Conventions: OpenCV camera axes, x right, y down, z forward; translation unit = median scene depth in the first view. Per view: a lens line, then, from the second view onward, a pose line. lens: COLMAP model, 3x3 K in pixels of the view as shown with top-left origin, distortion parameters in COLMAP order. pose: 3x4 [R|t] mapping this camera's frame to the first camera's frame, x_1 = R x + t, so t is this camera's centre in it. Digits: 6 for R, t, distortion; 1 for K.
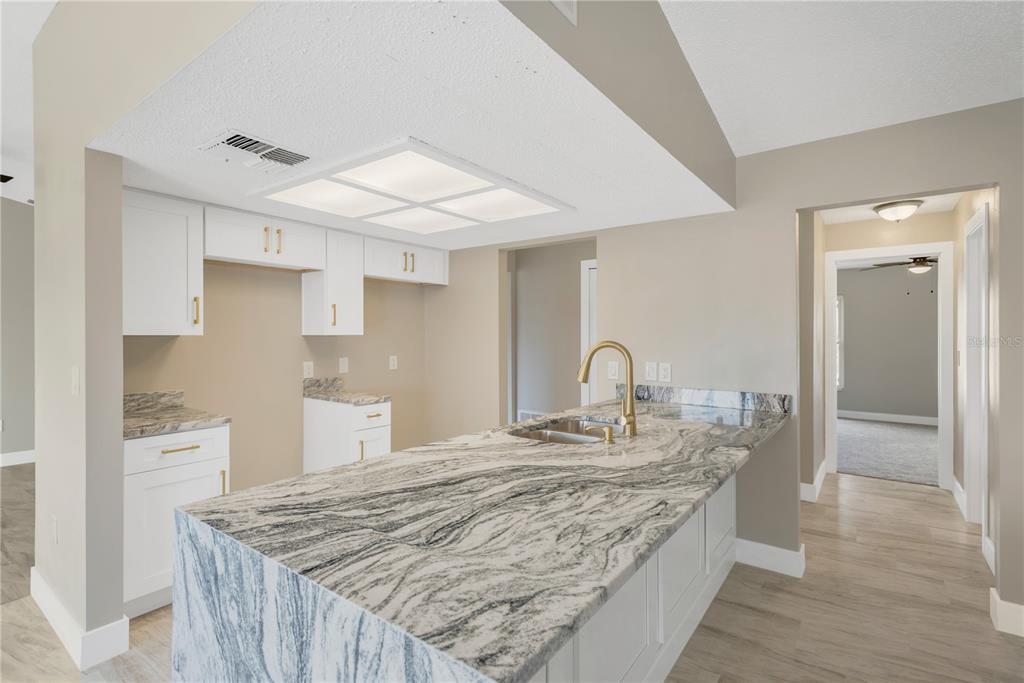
lens RADIAL K [[478.8, 0, 509.1], [0, 478.8, 332.4], [0, 0, 1]] dist [0.011213, -0.001833]
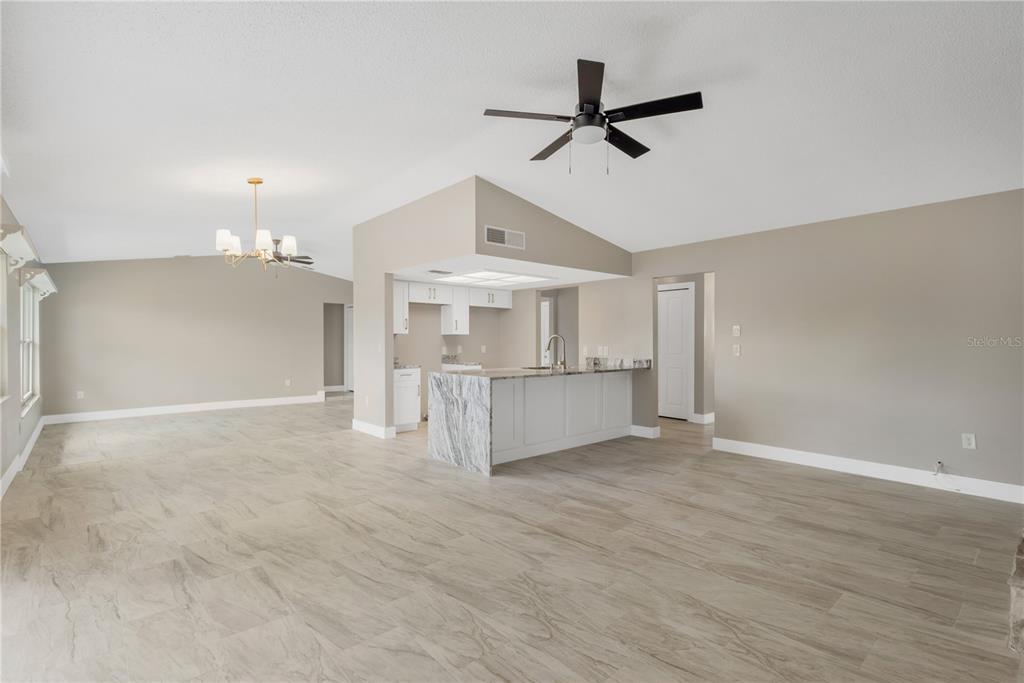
lens RADIAL K [[478.8, 0, 510.0], [0, 478.8, 340.2], [0, 0, 1]] dist [0.011213, -0.001833]
pose [[0.979893, 0.000945, -0.199520, 0.333849], [-0.000271, 0.999994, 0.003408, 0.027210], [0.199522, -0.003285, 0.979888, -1.170909]]
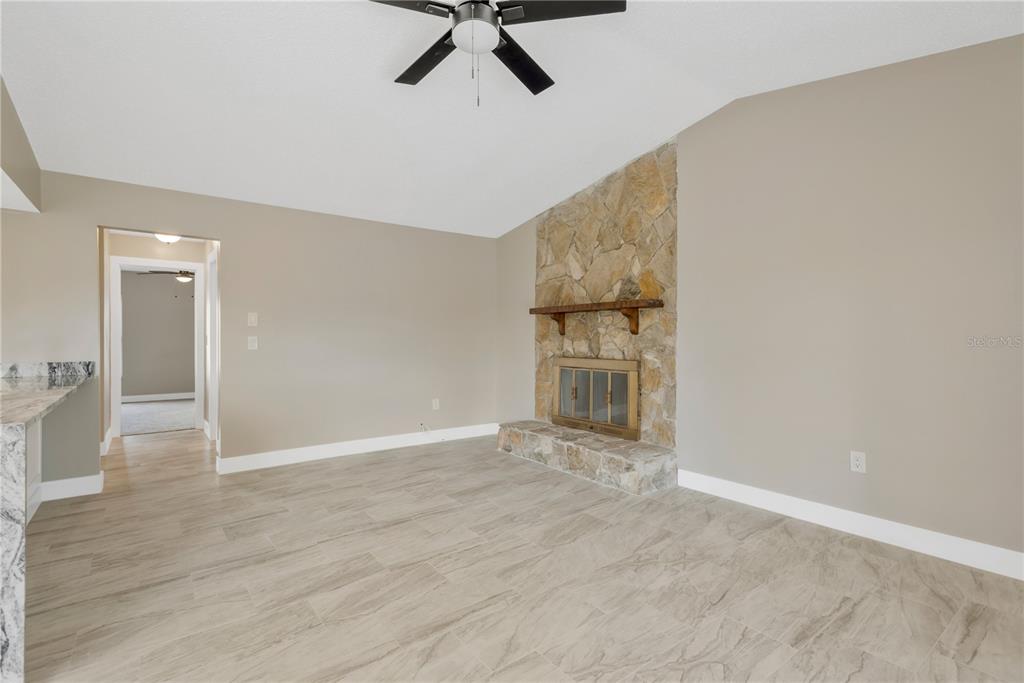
lens RADIAL K [[478.8, 0, 512.4], [0, 478.8, 339.5], [0, 0, 1]] dist [0.011213, -0.001833]
pose [[0.266460, -0.003580, 0.963839, -0.355393], [-0.003973, 0.999981, 0.004812, 0.049406], [-0.963838, -0.005111, 0.266441, -0.433250]]
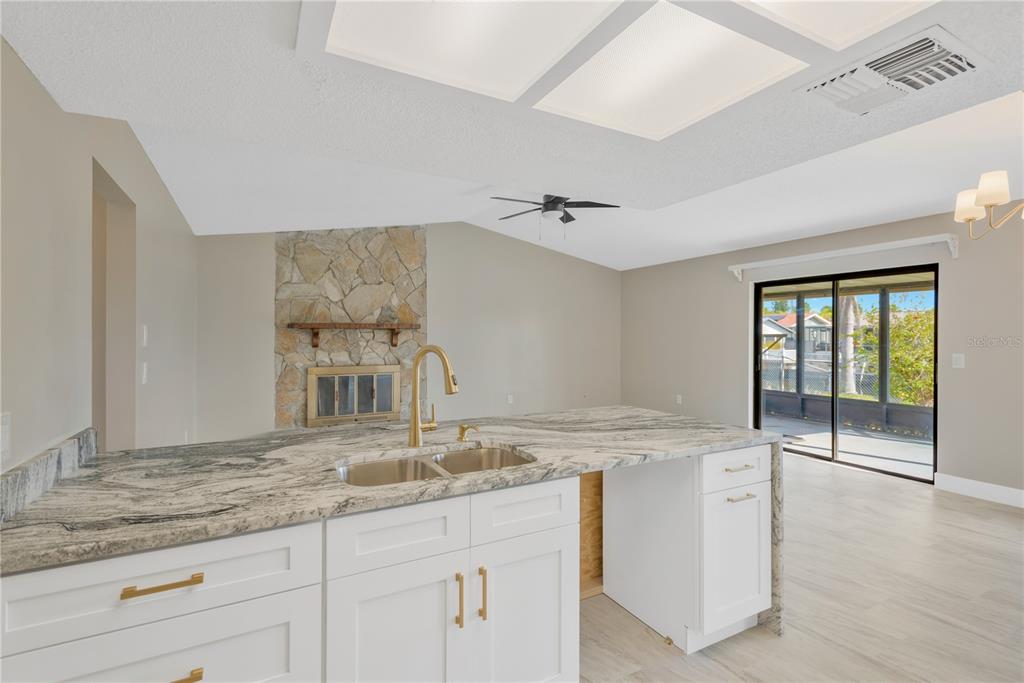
lens RADIAL K [[478.8, 0, 502.4], [0, 478.8, 334.4], [0, 0, 1]] dist [0.011213, -0.001833]
pose [[-0.902712, 0.000481, 0.430246, -0.189194], [-0.002844, 0.999971, -0.007085, 0.001527], [-0.430237, -0.007619, -0.902684, 1.213867]]
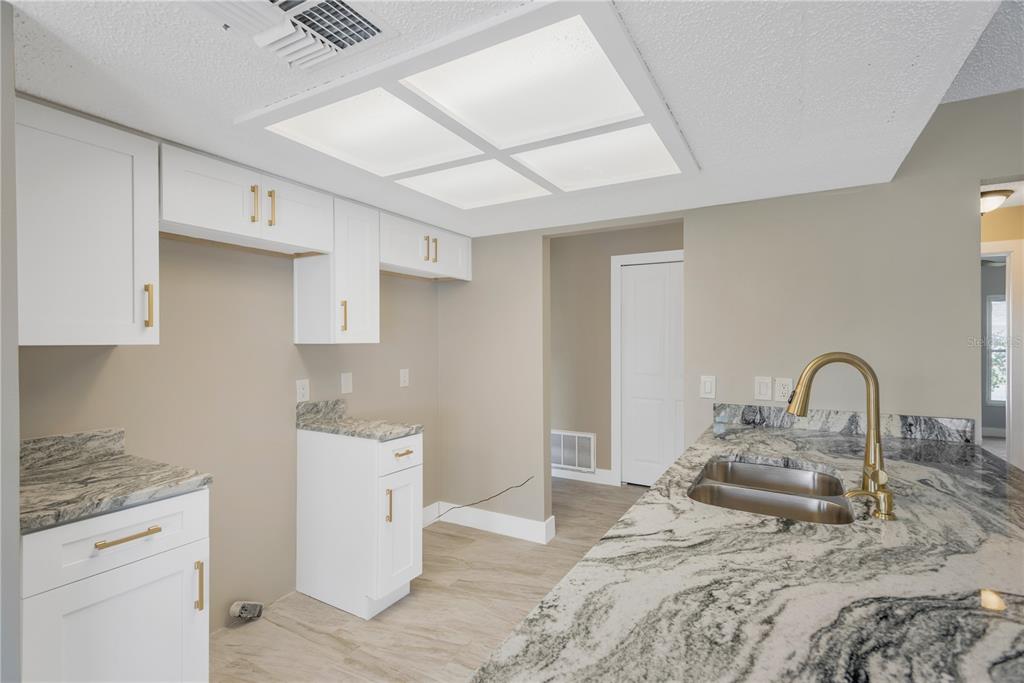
lens RADIAL K [[478.8, 0, 511.8], [0, 478.8, 341.6], [0, 0, 1]] dist [0.011213, -0.001833]
pose [[0.993704, -0.002829, 0.111999, -0.207918], [0.002264, 0.999984, 0.005174, -0.000862], [-0.112011, -0.004888, 0.993695, 0.266265]]
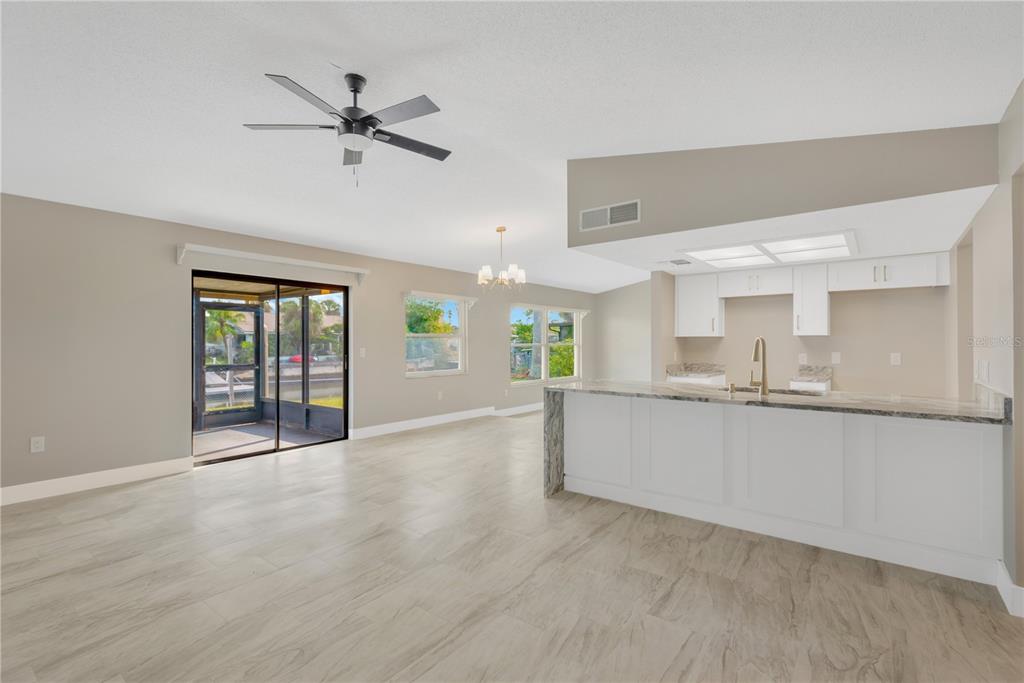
lens RADIAL K [[478.8, 0, 505.0], [0, 478.8, 336.4], [0, 0, 1]] dist [0.011213, -0.001833]
pose [[-0.019967, -0.015749, -0.999677, 1.250003], [0.005684, 0.999858, -0.015866, 0.029377], [0.999784, -0.005998, -0.019875, 0.117710]]
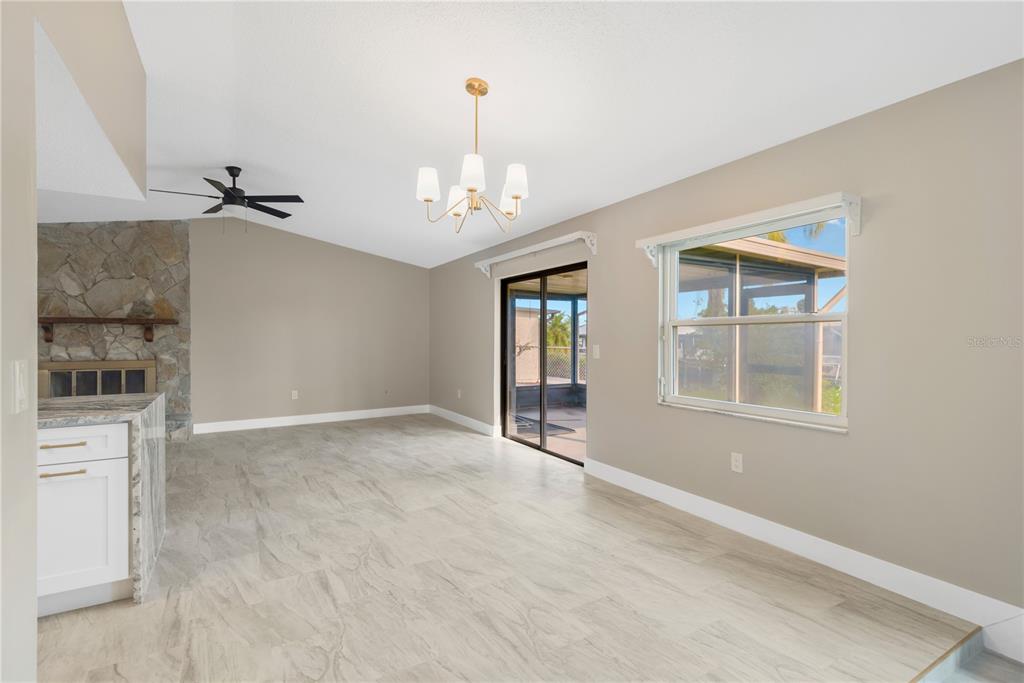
lens RADIAL K [[478.8, 0, 507.2], [0, 478.8, 339.0], [0, 0, 1]] dist [0.011213, -0.001833]
pose [[-0.919465, -0.001539, 0.393168, -1.076302], [-0.001920, 0.999998, -0.000575, 0.026553], [-0.393166, -0.001284, -0.919466, 0.853531]]
